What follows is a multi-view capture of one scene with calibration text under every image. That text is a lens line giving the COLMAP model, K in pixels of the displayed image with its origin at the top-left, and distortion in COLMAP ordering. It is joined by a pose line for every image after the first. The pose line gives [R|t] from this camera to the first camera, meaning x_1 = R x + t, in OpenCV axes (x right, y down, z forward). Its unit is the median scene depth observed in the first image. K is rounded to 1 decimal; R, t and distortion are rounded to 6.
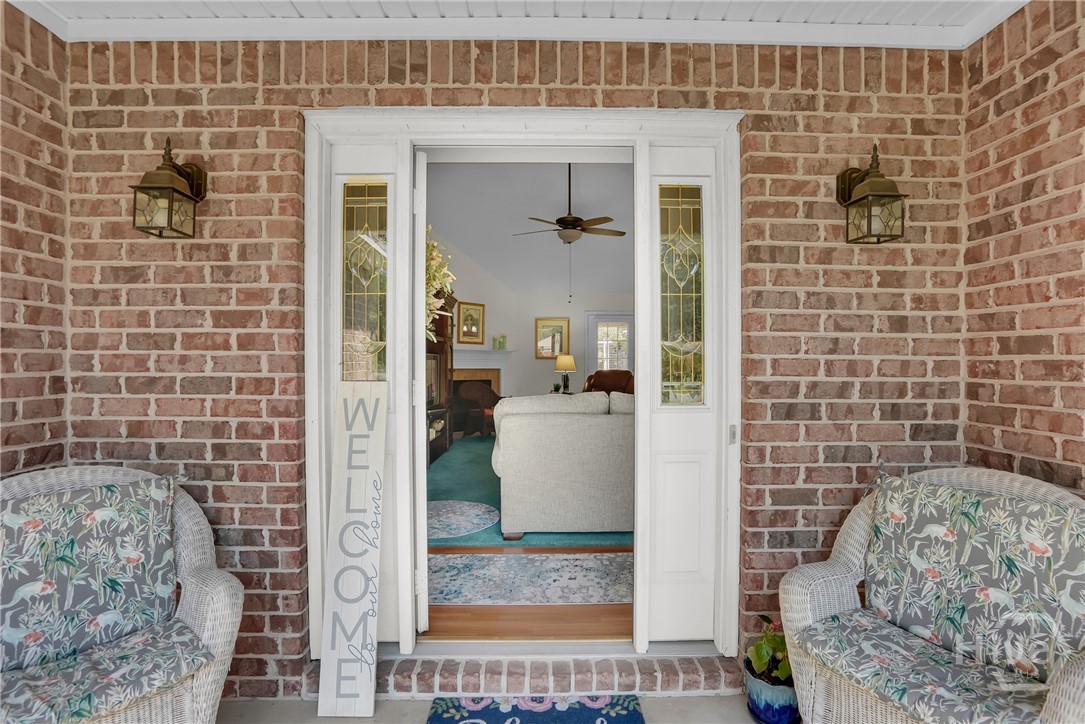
lens RADIAL K [[526.4, 0, 541.9], [0, 526.4, 364.4], [0, 0, 1]] dist [-0.034599, 0.007008]
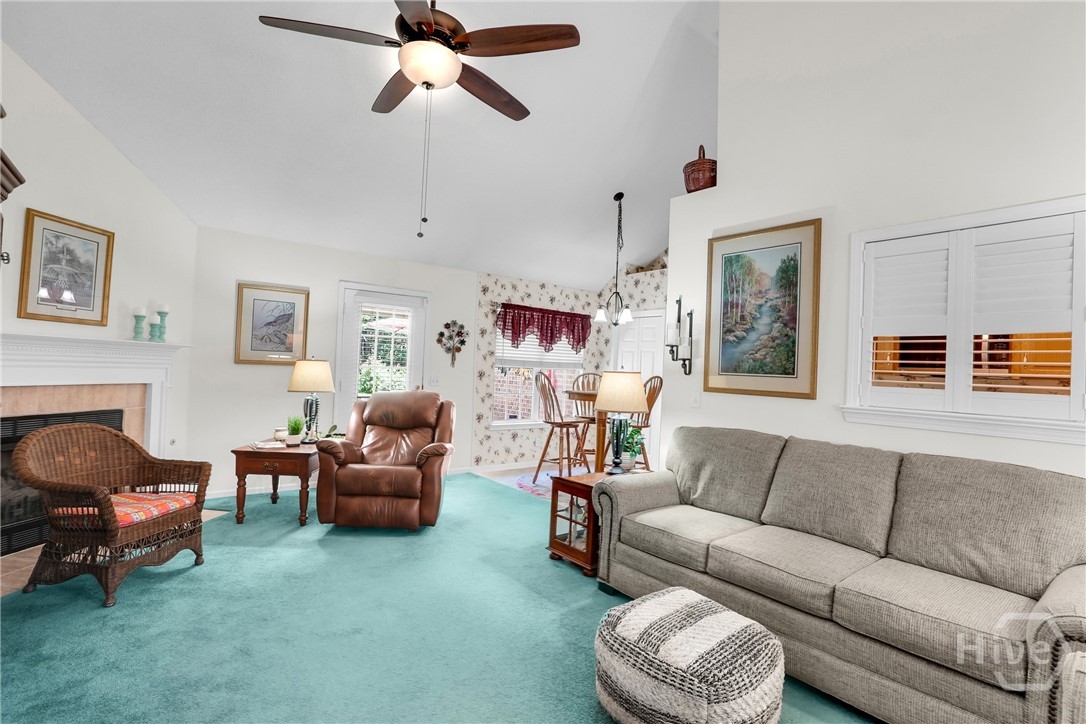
lens RADIAL K [[526.9, 0, 550.2], [0, 526.9, 365.3], [0, 0, 1]] dist [-0.034599, 0.007008]
pose [[0.799001, 0.037007, 0.600190, -0.076085], [-0.035061, 0.999274, -0.014940, -0.013790], [-0.600307, -0.009106, 0.799718, 0.476420]]
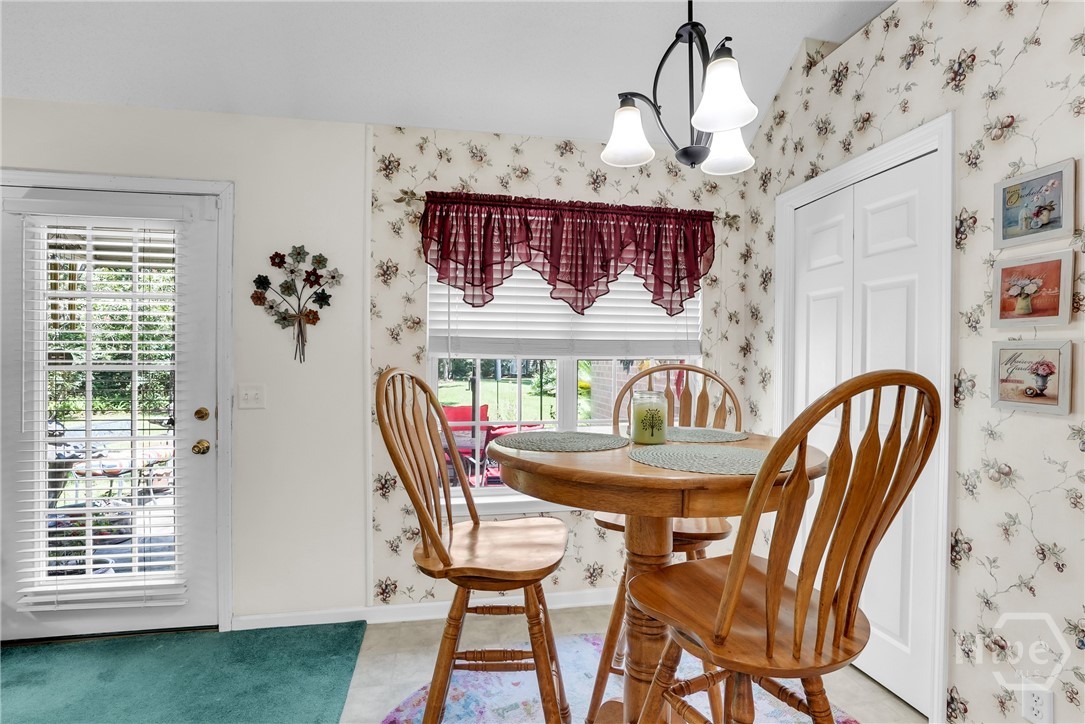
lens RADIAL K [[526.4, 0, 542.5], [0, 526.4, 363.7], [0, 0, 1]] dist [-0.034599, 0.007008]
pose [[0.985656, 0.003681, 0.168726, 0.321607], [-0.003387, 0.999992, -0.002032, -0.016208], [-0.168732, 0.001431, 0.985661, 0.816552]]
